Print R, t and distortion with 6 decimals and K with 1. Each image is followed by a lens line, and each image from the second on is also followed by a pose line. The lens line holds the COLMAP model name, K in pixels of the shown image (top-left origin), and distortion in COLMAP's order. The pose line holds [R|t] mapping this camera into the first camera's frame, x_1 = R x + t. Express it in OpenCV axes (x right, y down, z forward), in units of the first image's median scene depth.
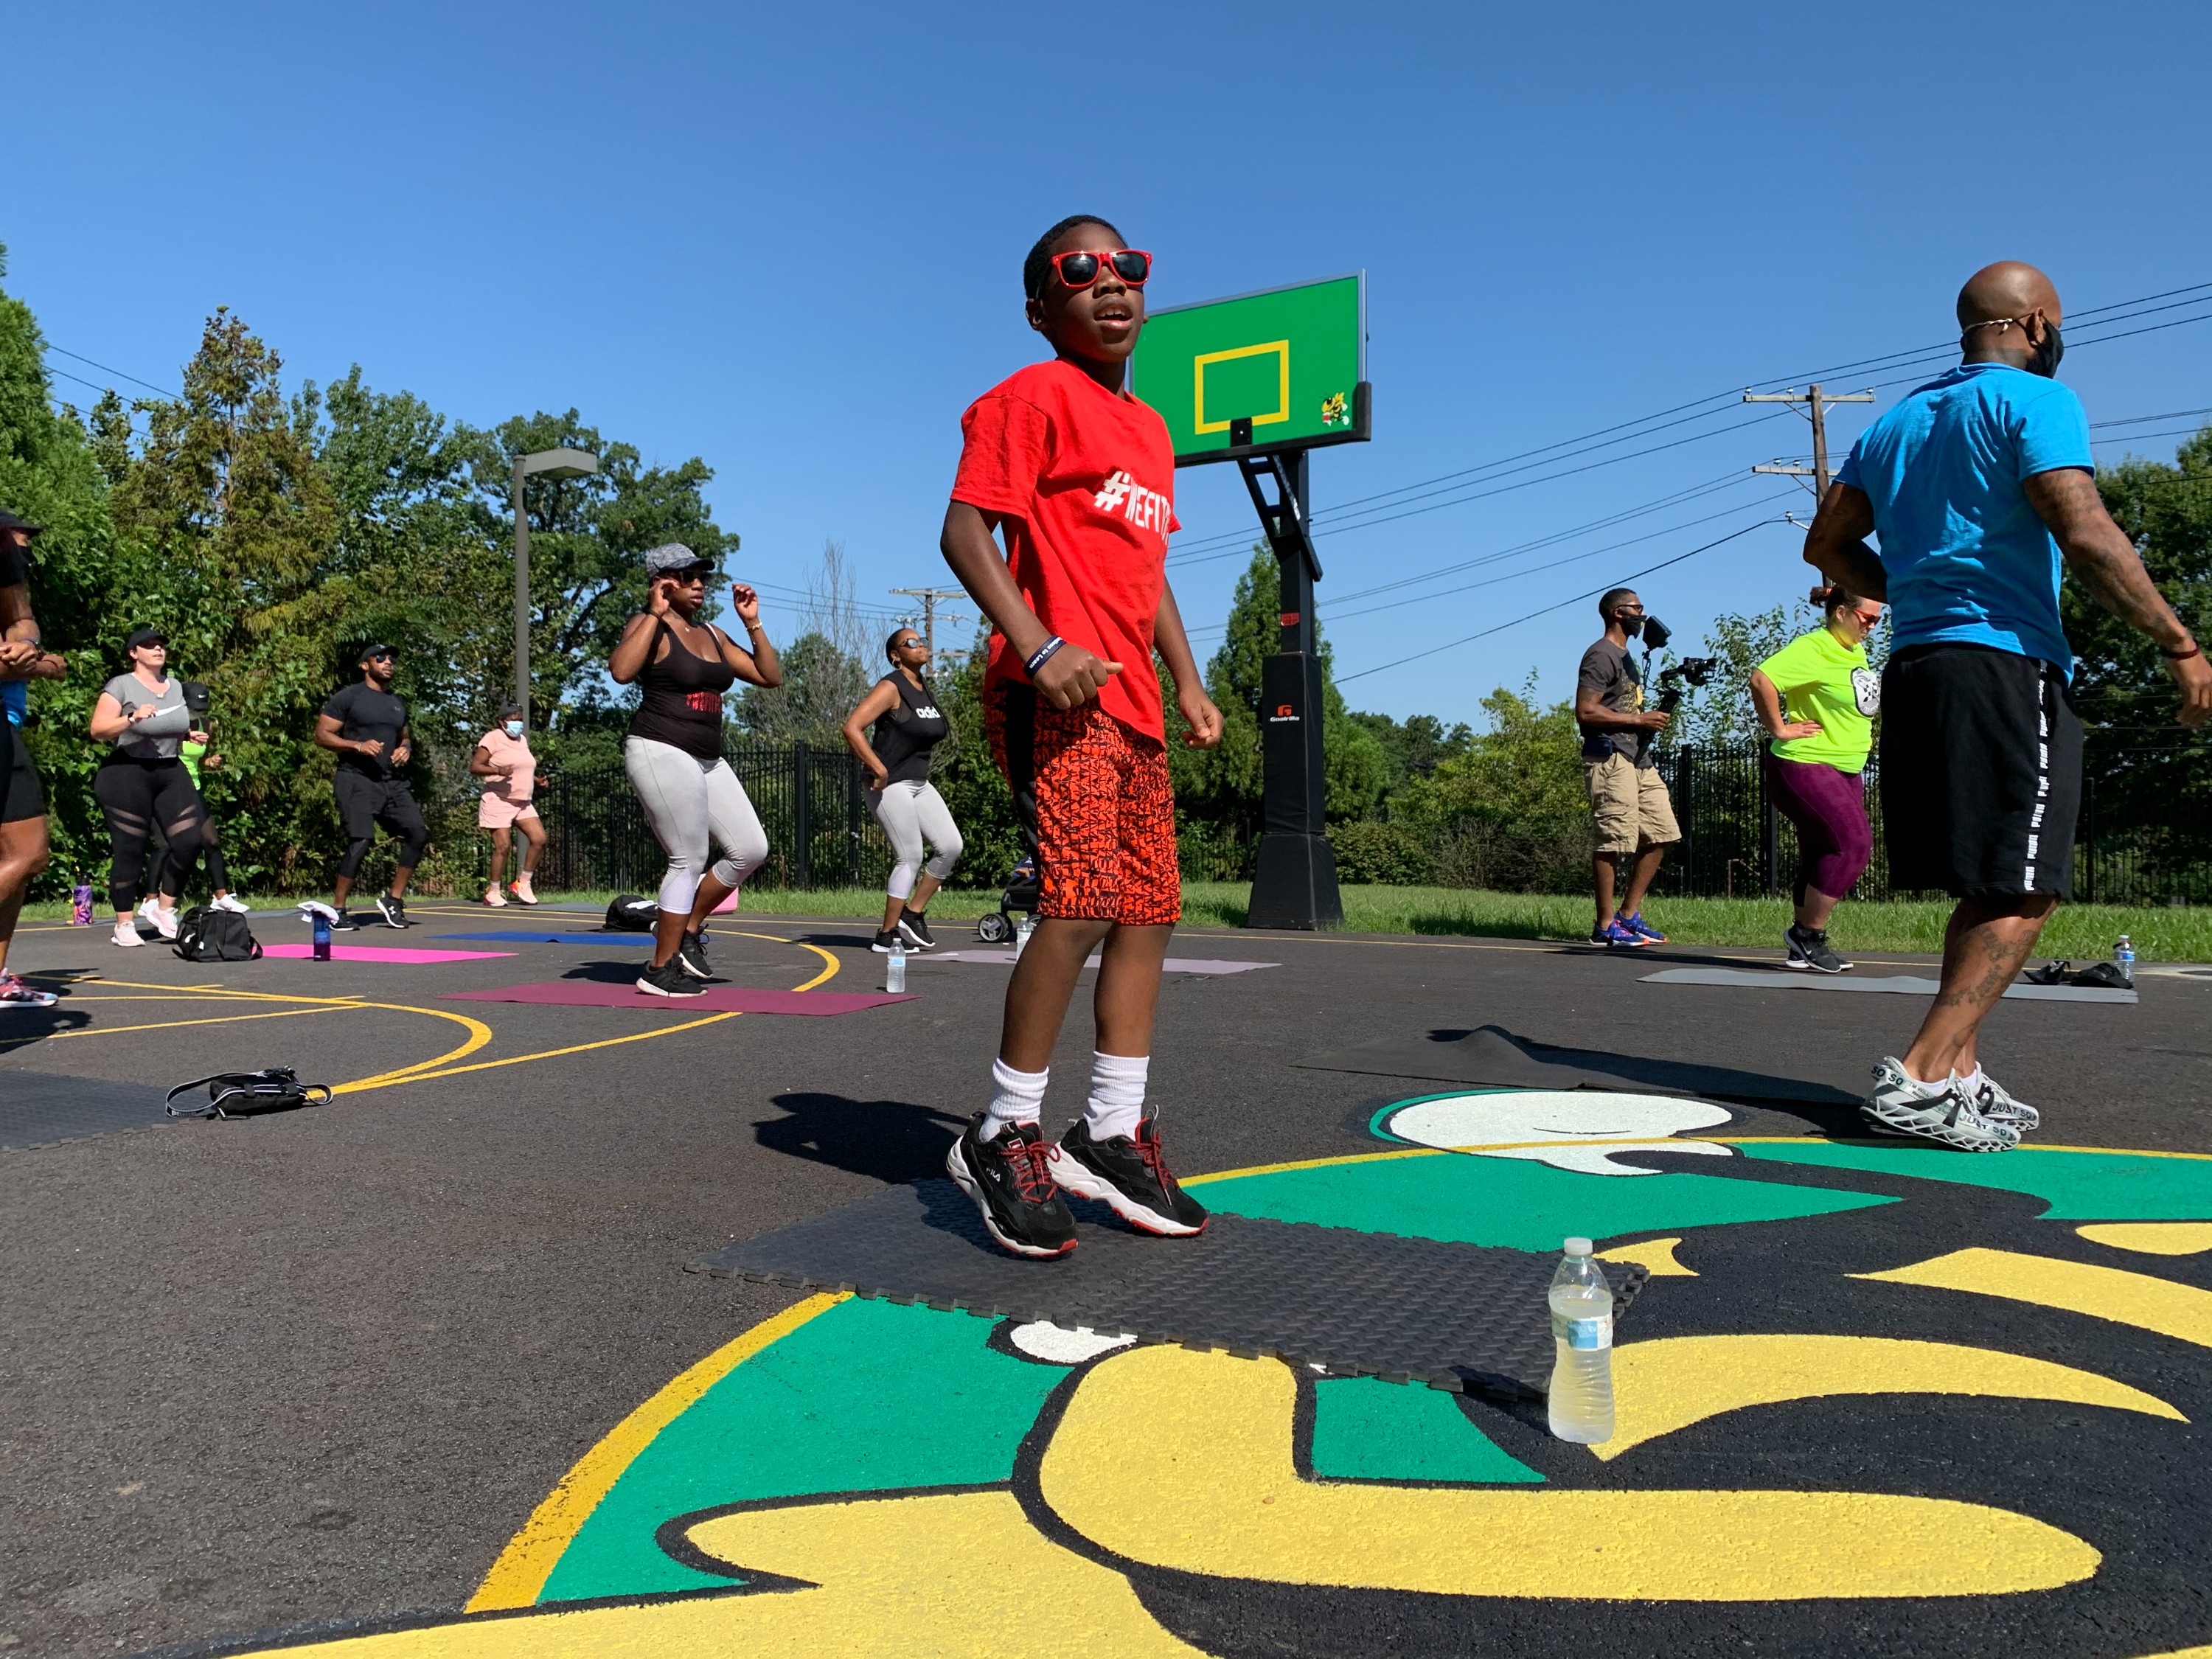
lens RADIAL K [[1692.9, 0, 1106.0], [0, 1692.9, 829.5], [0, 0, 1]] dist [0.024629, -0.032794]
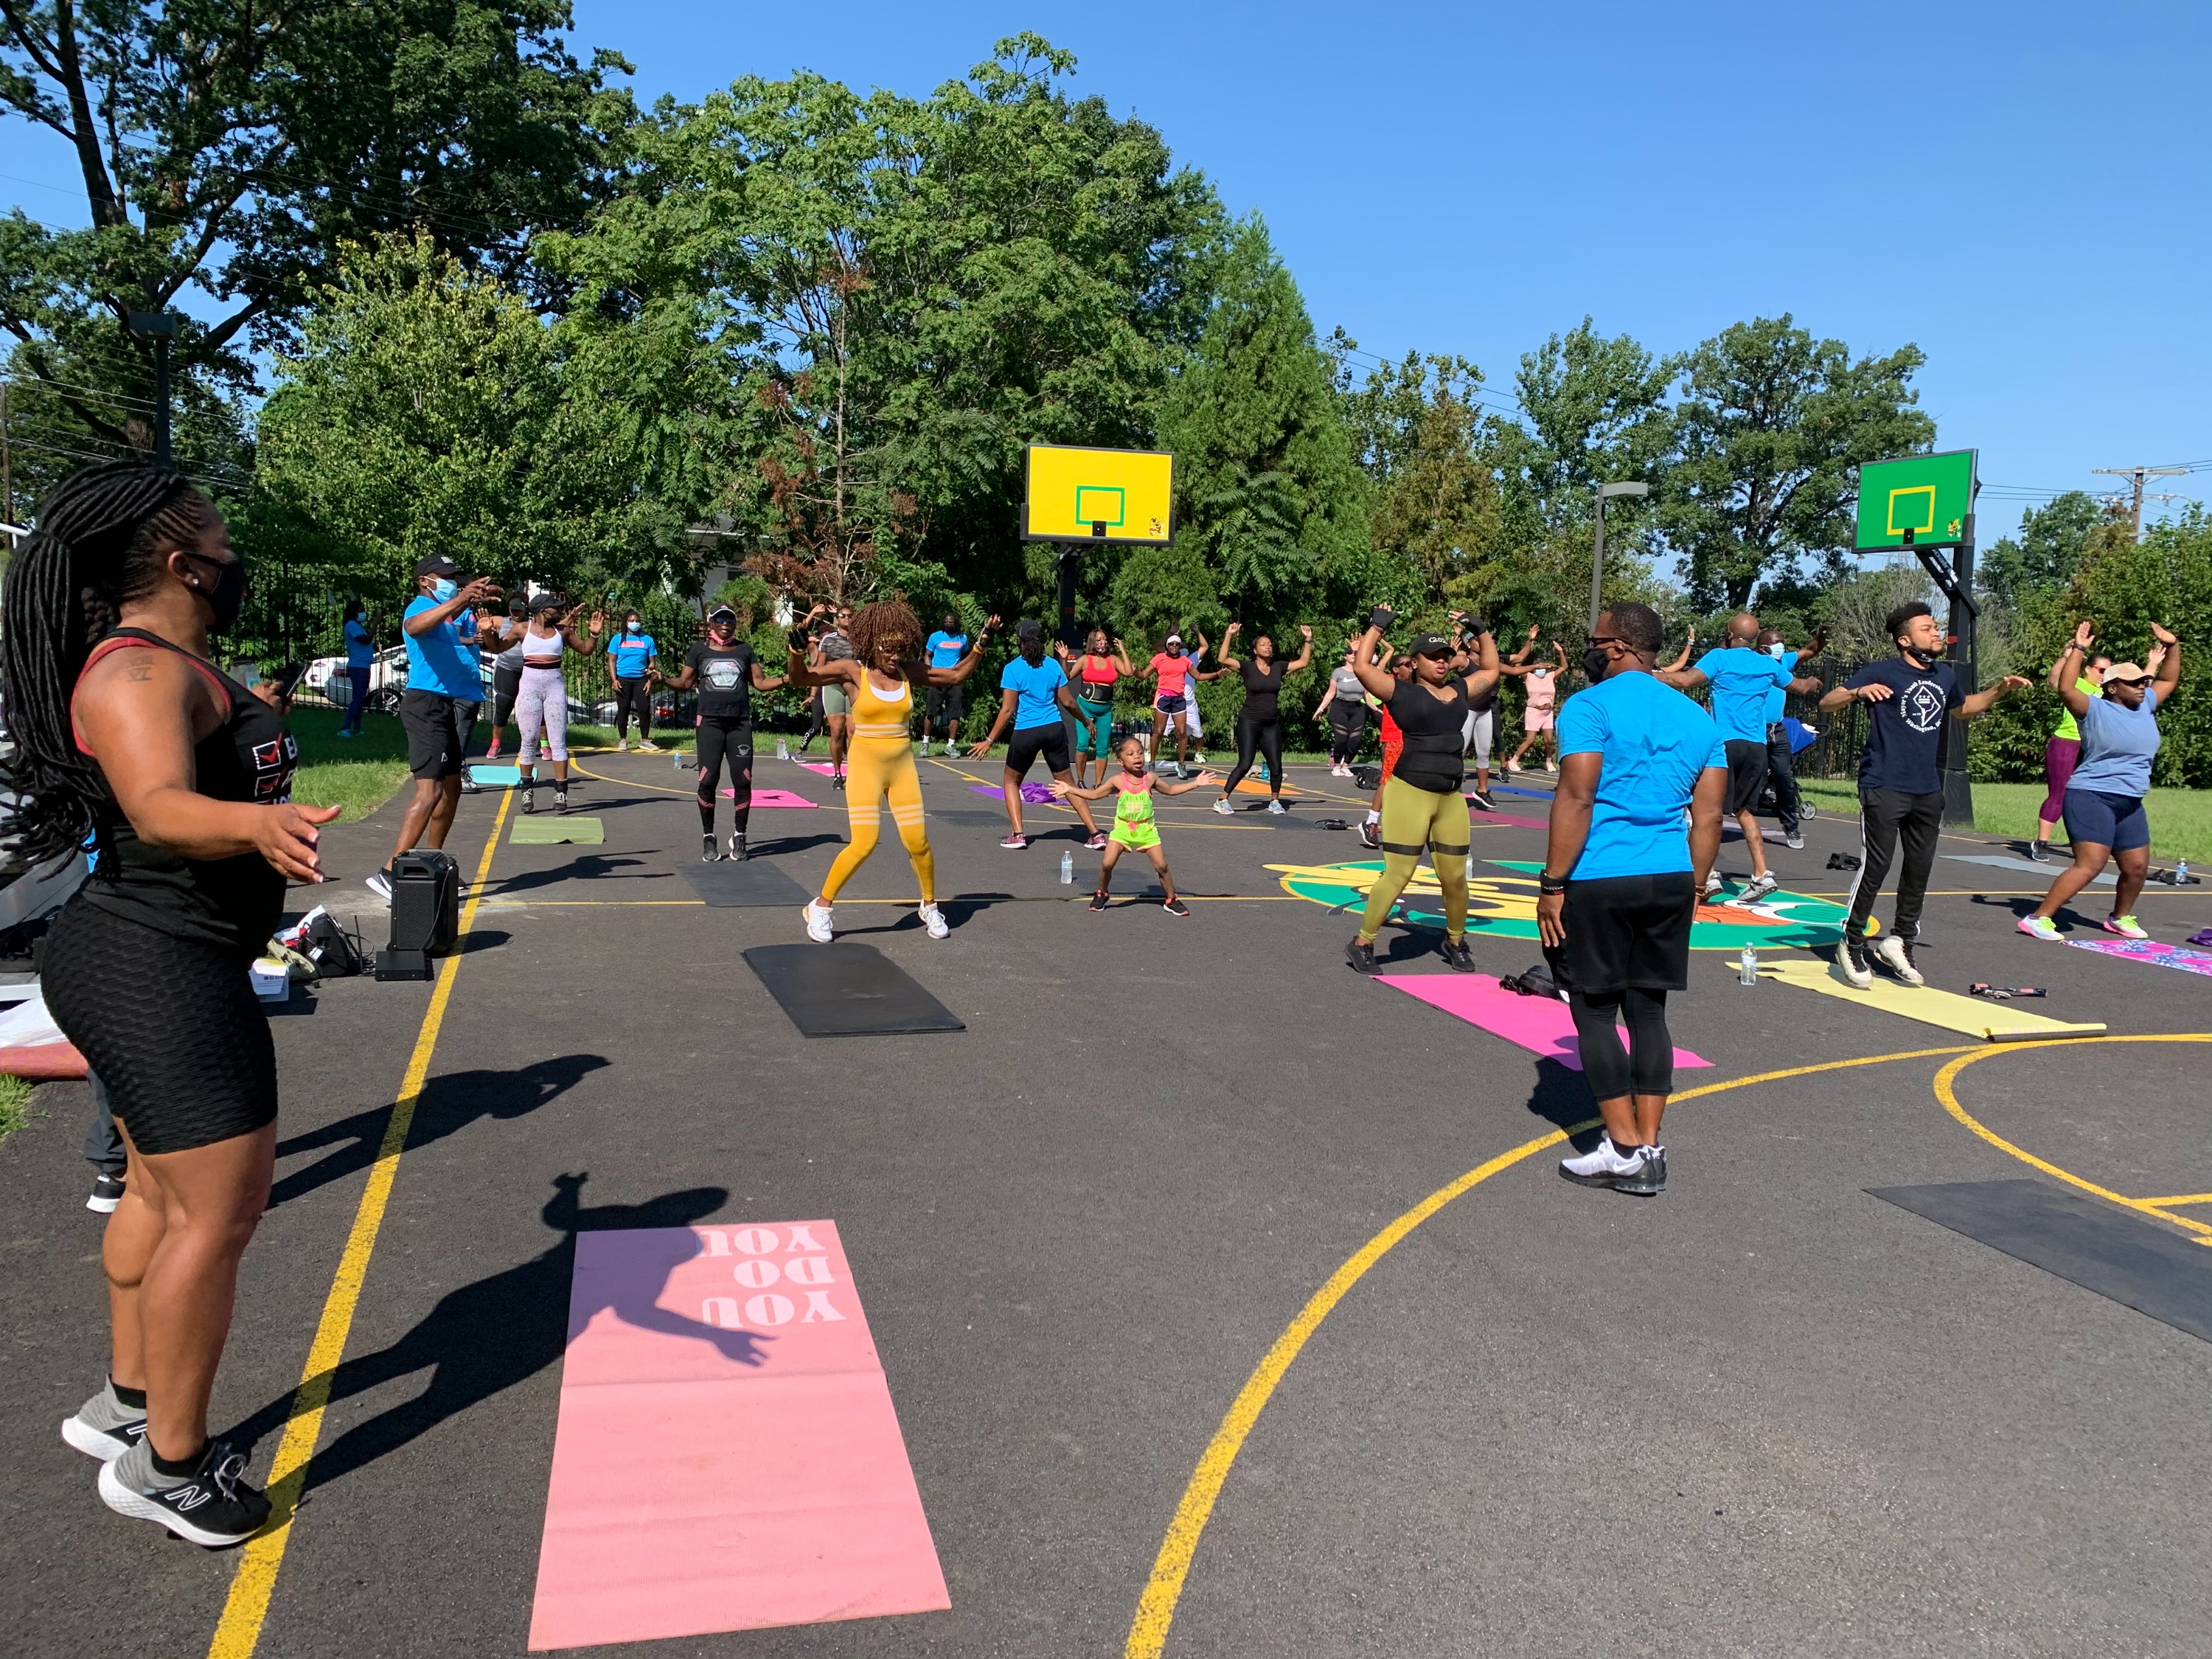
lens RADIAL K [[1692.9, 0, 1106.0], [0, 1692.9, 829.5], [0, 0, 1]] dist [0.024629, -0.032794]
pose [[0.757094, 0.100535, -0.645524, 0.121721], [-0.042478, 0.993573, 0.104922, -0.016744], [0.651924, -0.052015, 0.756498, -0.172437]]
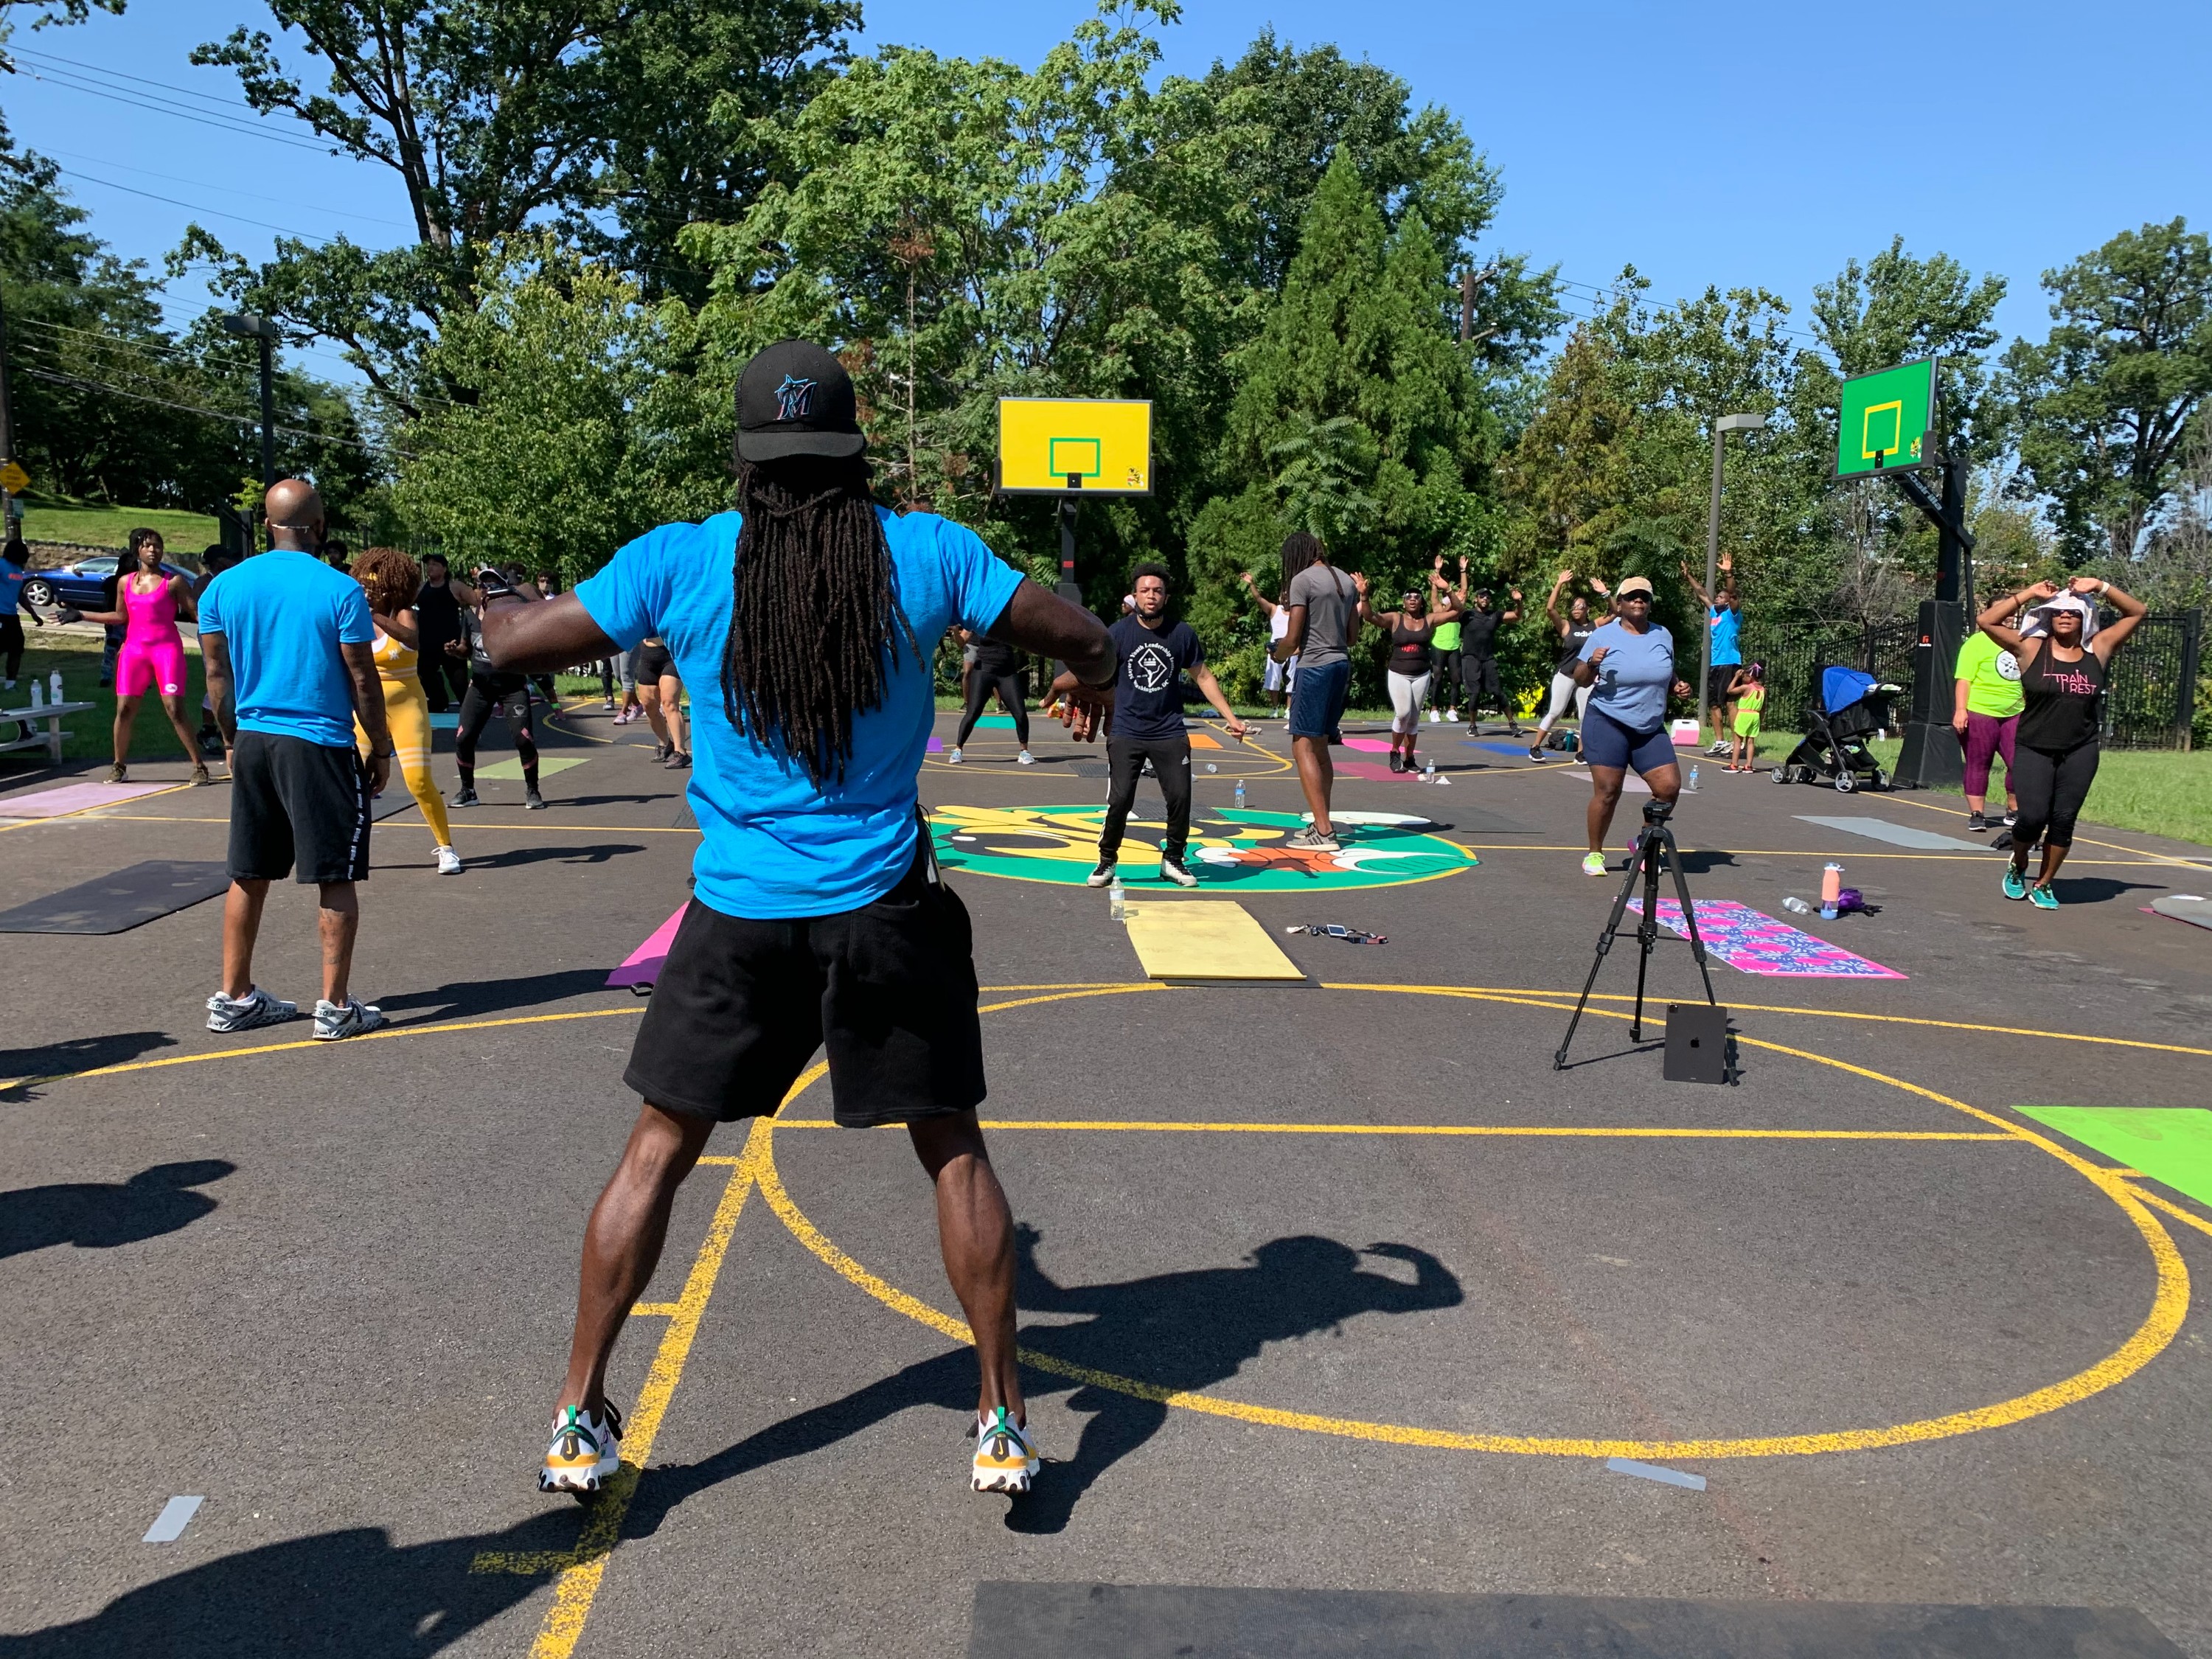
lens RADIAL K [[1690.2, 0, 1056.9], [0, 1690.2, 817.5], [0, 0, 1]] dist [-0.007269, 0.008956]
pose [[0.563236, 0.121670, -0.817289, 0.188989], [-0.031049, 0.991518, 0.126210, -0.016917], [0.825713, -0.045710, 0.562236, -0.090987]]
